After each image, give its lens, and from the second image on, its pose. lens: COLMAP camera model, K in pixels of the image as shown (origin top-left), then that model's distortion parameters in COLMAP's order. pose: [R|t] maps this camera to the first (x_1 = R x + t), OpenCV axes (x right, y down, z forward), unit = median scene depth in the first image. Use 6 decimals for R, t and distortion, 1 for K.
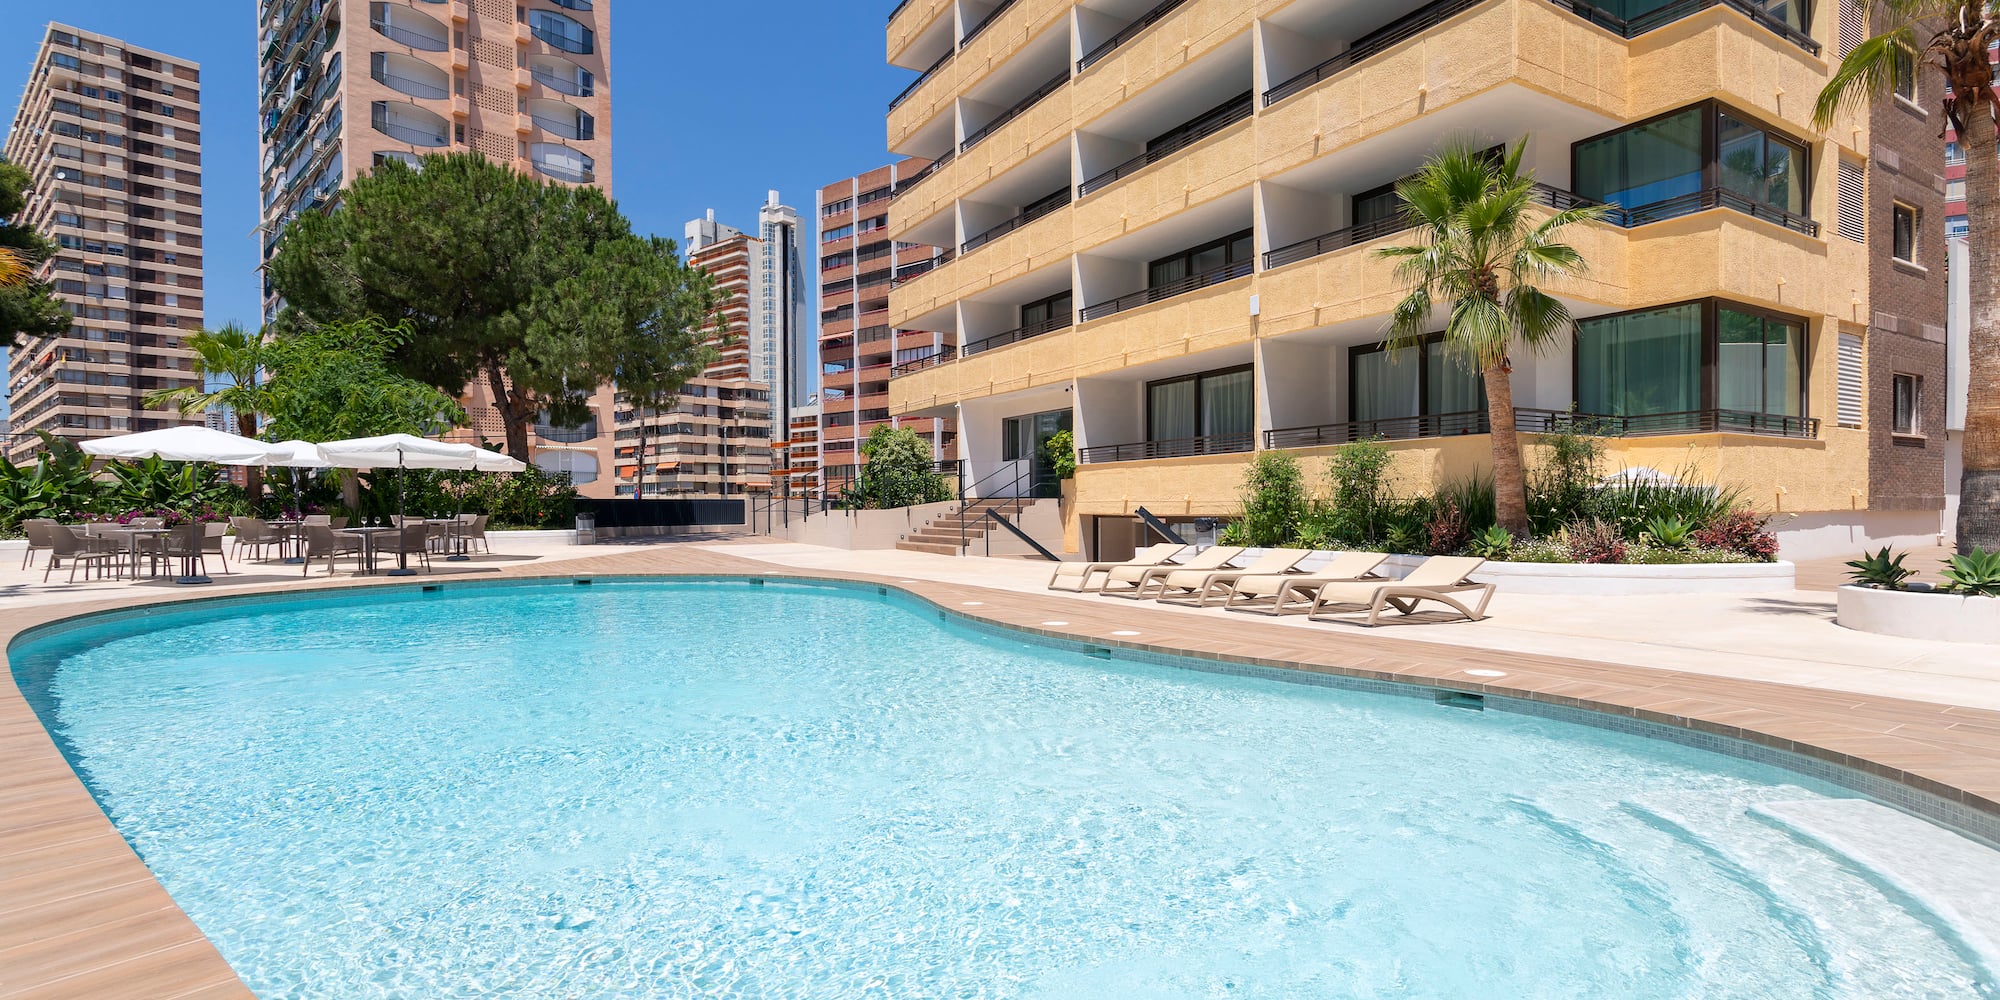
lens RADIAL K [[943.7, 0, 993.7], [0, 943.7, 505.7], [0, 0, 1]] dist [0.000419, 0.000386]
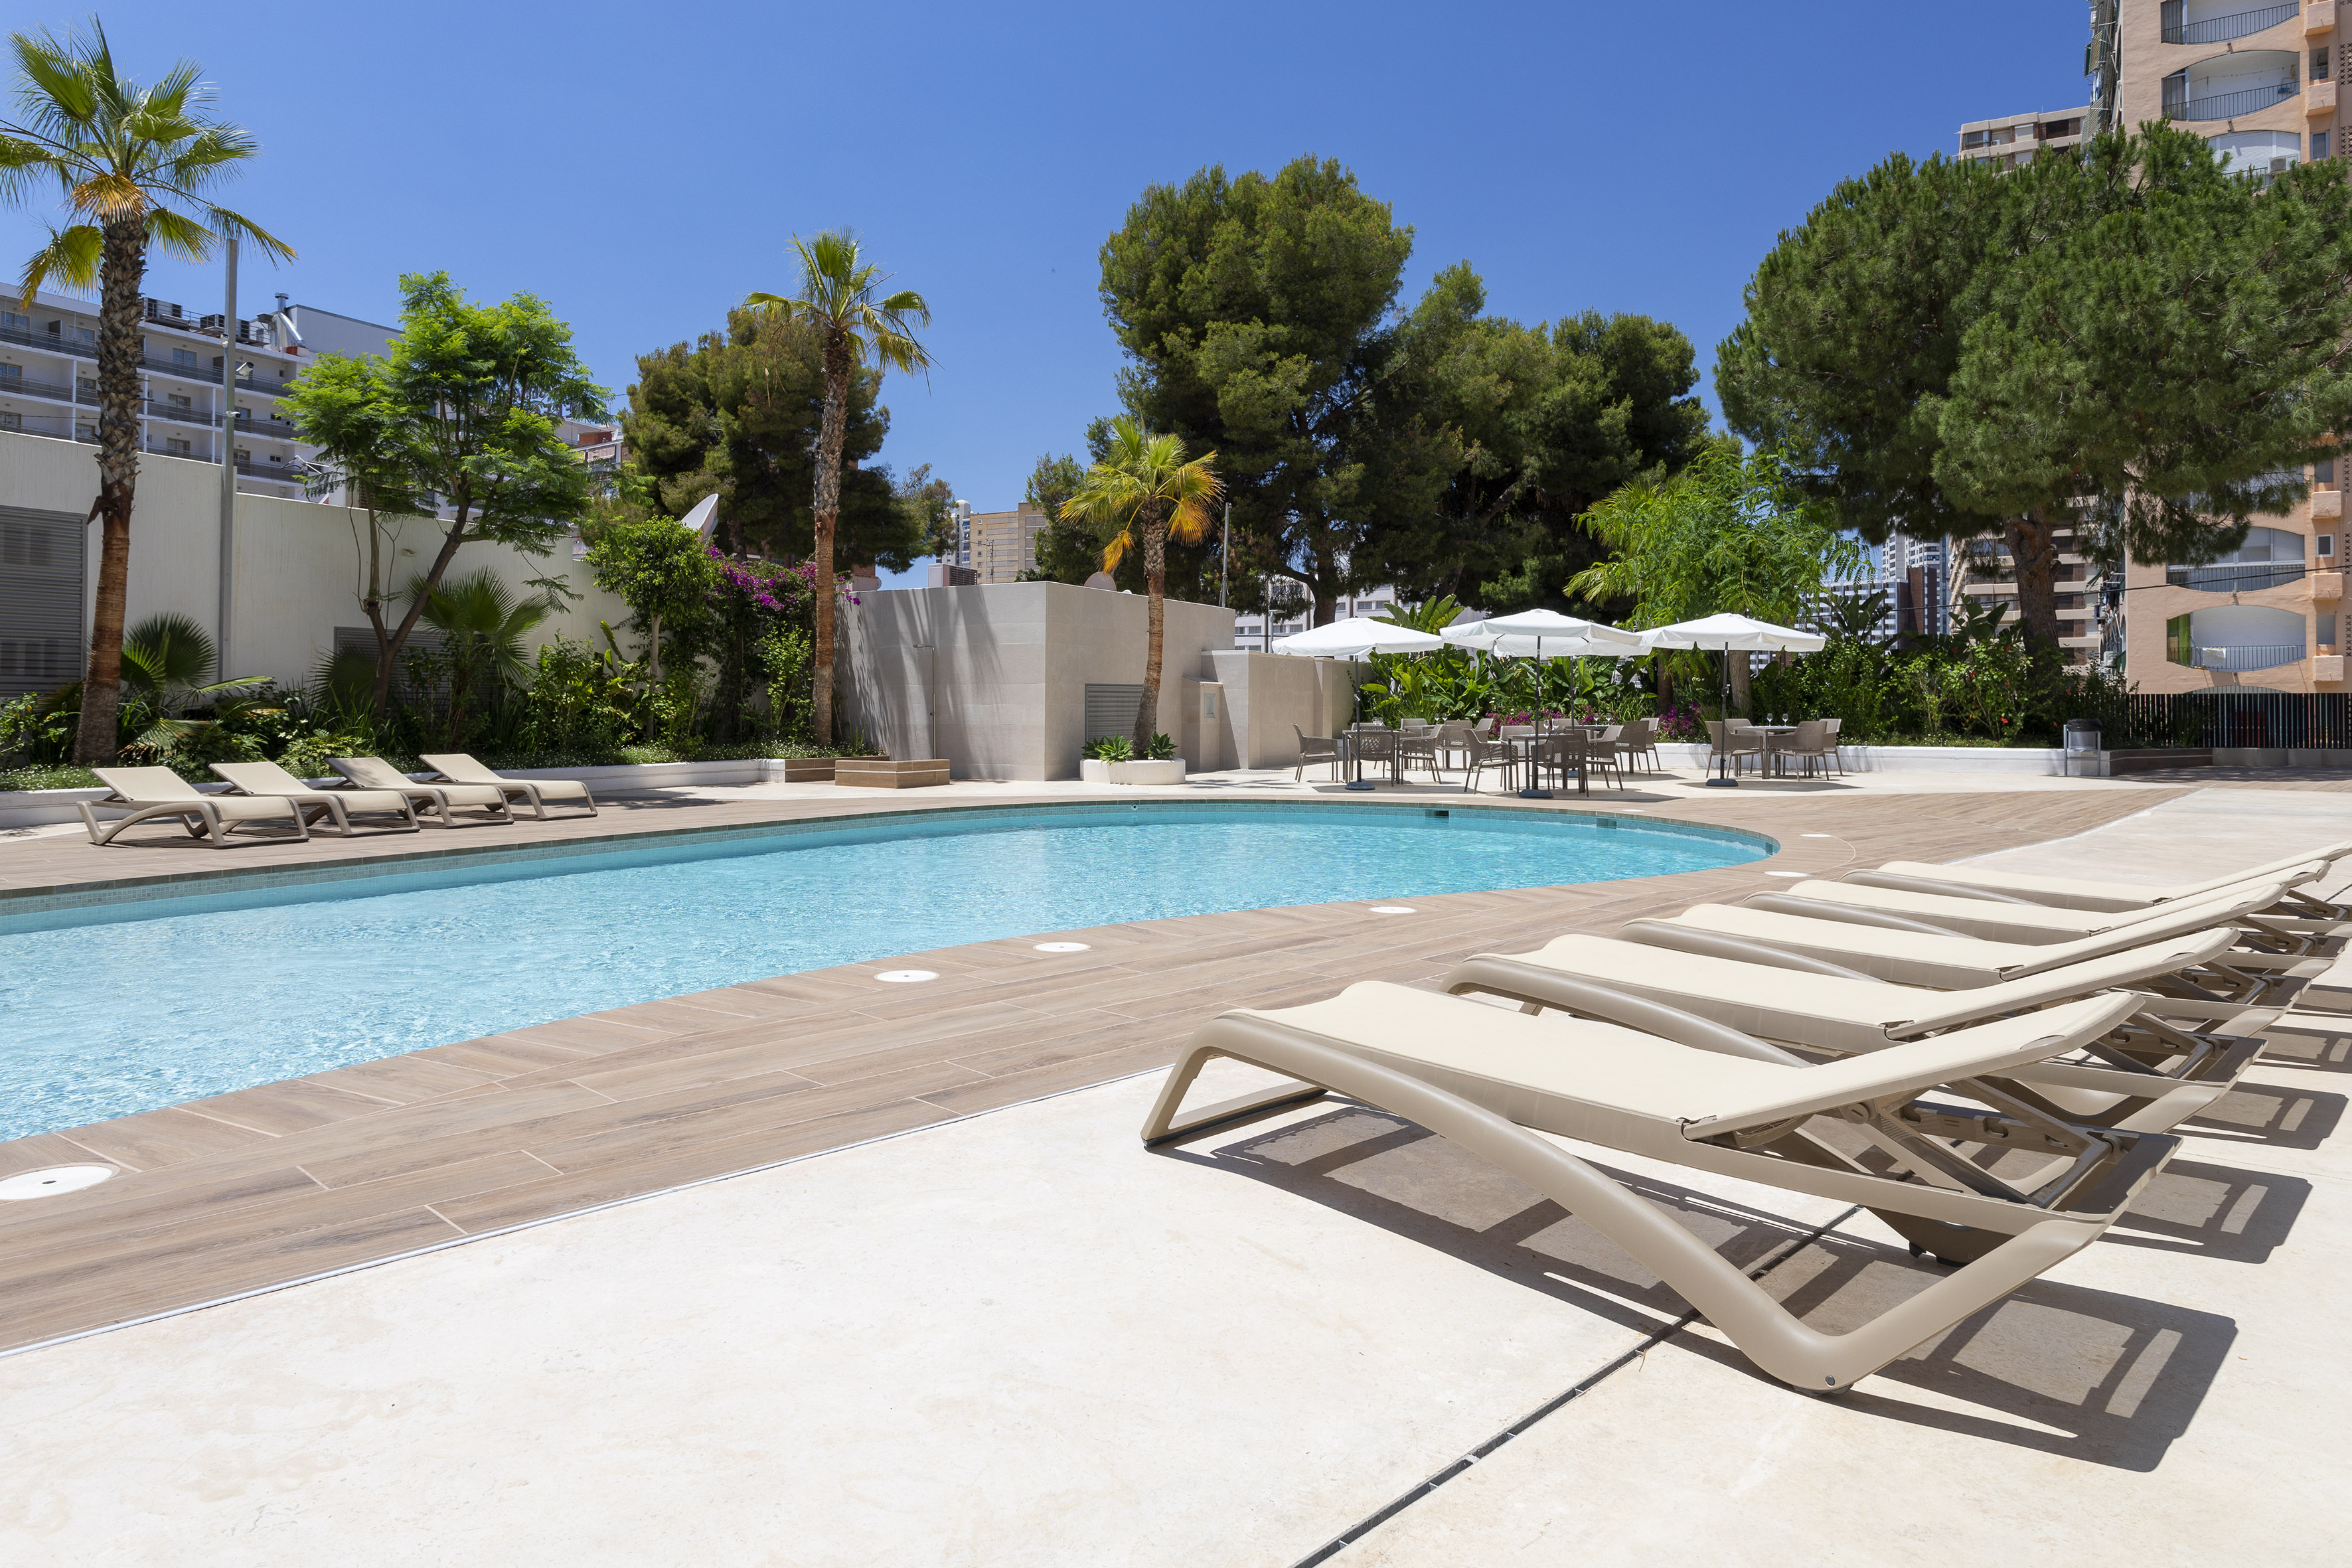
lens RADIAL K [[1389.1, 0, 1144.2], [0, 1389.1, 709.1], [0, 0, 1]] dist [-0.016655, 0.005692]
pose [[0.232364, 0.003696, -0.972622, 0.256922], [-0.003334, 0.999990, 0.003003, 0.000872], [0.972623, 0.002545, 0.232374, 0.299130]]
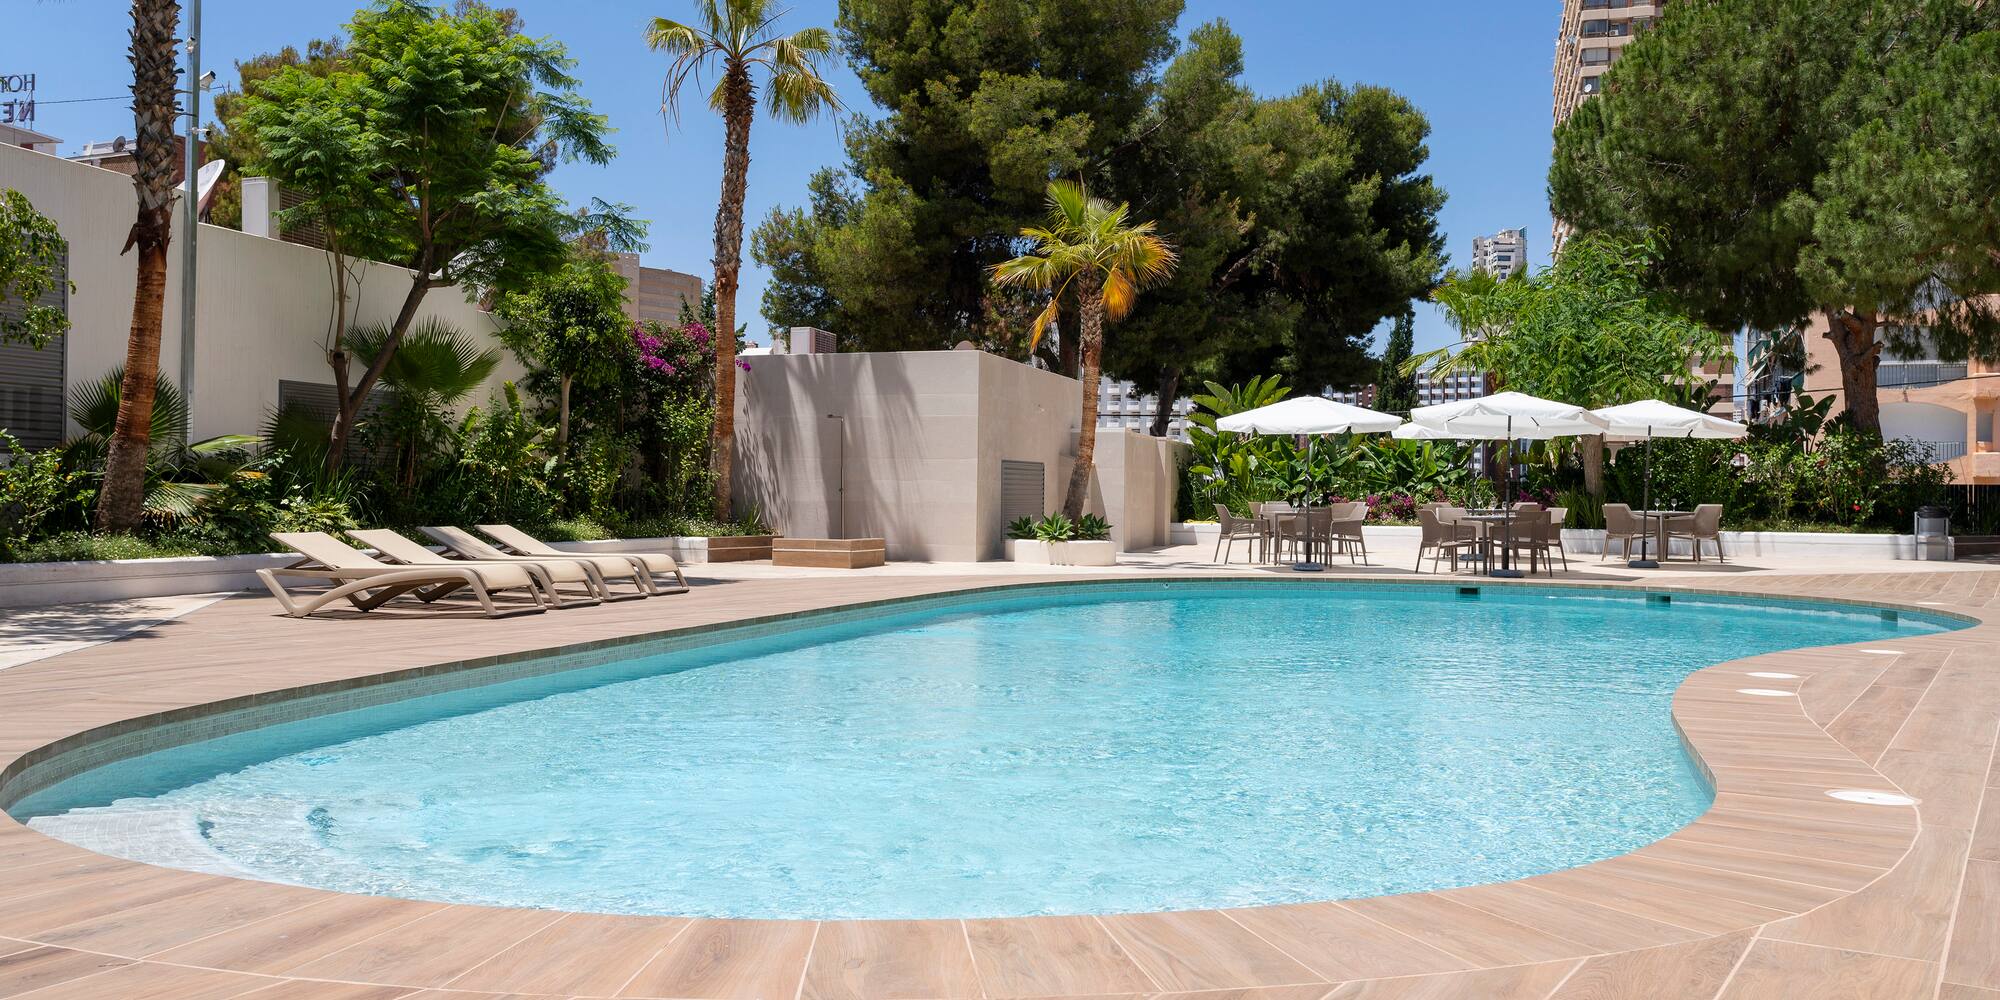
lens RADIAL K [[1561.6, 0, 997.5], [0, 1561.6, 501.3], [0, 0, 1]] dist [0.009398, -0.009735]
pose [[0.412566, 0.009835, -0.910875, 0.241137], [-0.013900, 0.999893, 0.004500, 0.008505], [0.910822, 0.010805, 0.412659, 0.069503]]
